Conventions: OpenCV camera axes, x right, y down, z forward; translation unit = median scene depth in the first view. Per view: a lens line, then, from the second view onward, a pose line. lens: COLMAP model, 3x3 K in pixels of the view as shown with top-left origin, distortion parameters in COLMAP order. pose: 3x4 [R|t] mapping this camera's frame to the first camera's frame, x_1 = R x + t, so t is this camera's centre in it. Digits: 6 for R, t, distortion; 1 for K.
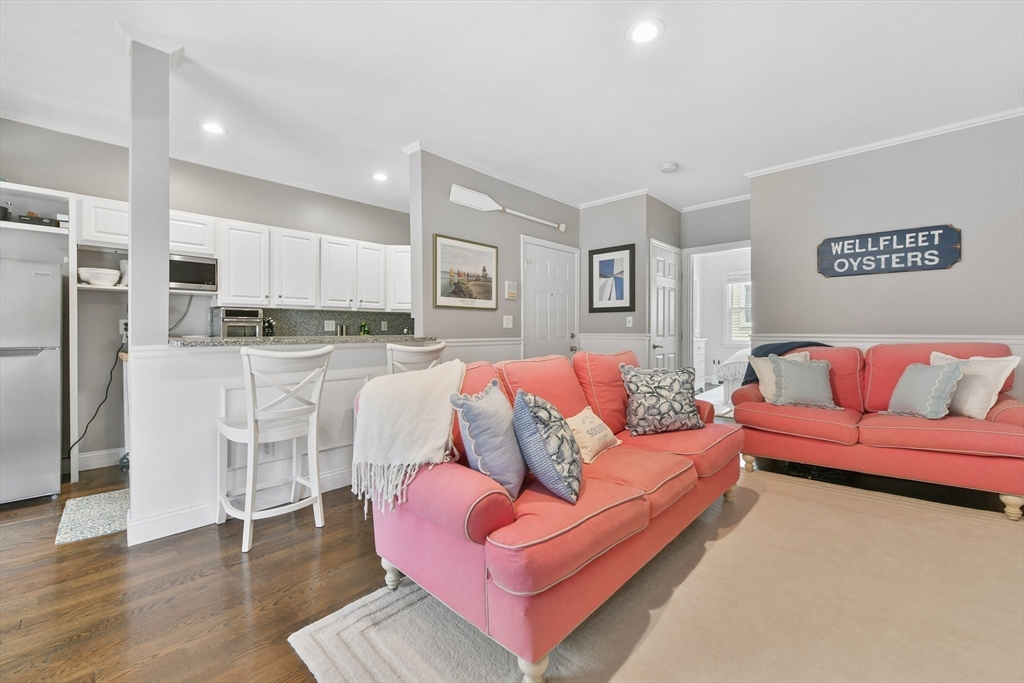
lens RADIAL K [[415.9, 0, 512.0], [0, 415.9, 341.5], [0, 0, 1]] dist [-0.002143, -0.000170]
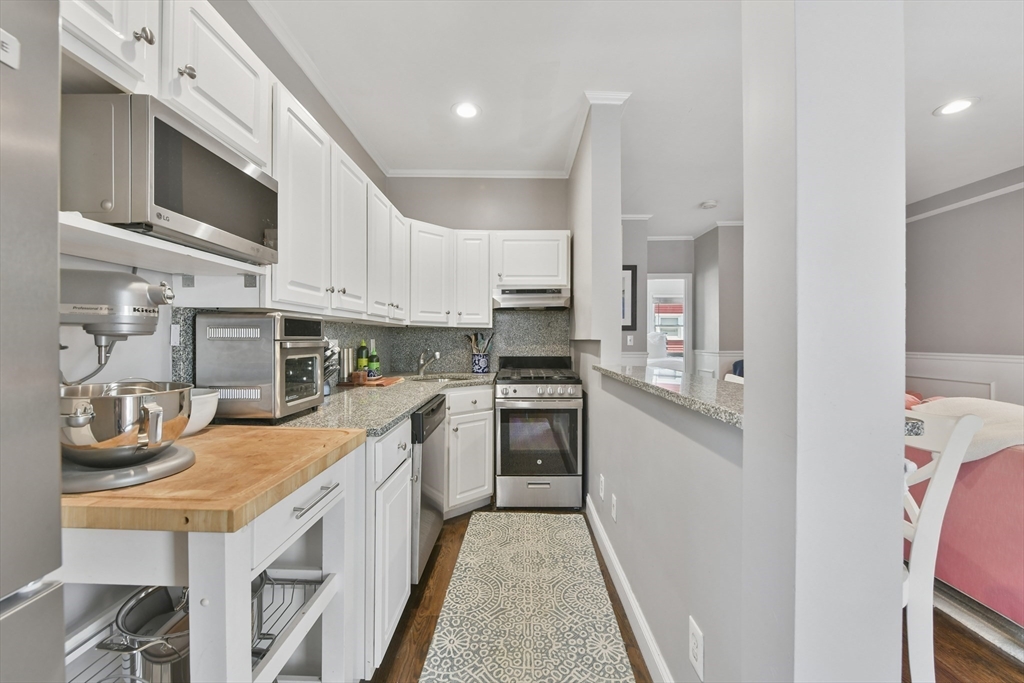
lens RADIAL K [[415.9, 0, 512.0], [0, 415.9, 341.5], [0, 0, 1]] dist [-0.002143, -0.000170]
pose [[0.711721, -0.005816, 0.702438, -0.826596], [0.021964, 0.999661, -0.013977, -0.046977], [-0.702119, 0.025376, 0.711608, 0.609530]]
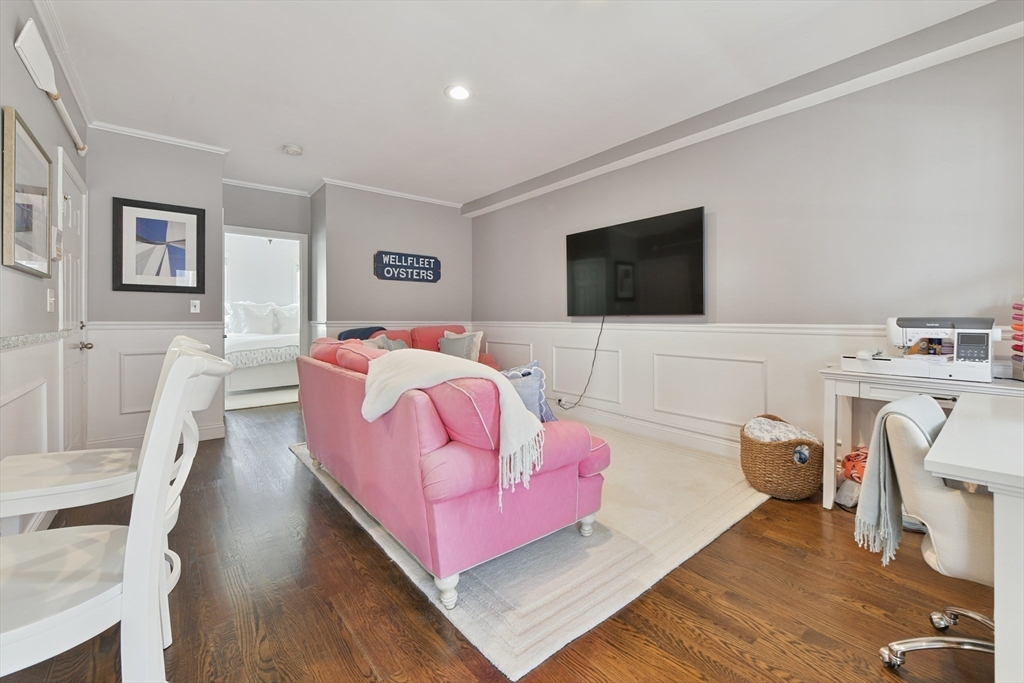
lens RADIAL K [[432.9, 0, 532.4], [0, 432.9, 321.7], [0, 0, 1]] dist [-0.001470, -0.000138]
pose [[0.098078, 0.000432, 0.995179, -0.598105], [0.029179, 0.999569, -0.003309, 0.003292], [-0.994751, 0.029362, 0.098023, 0.370508]]
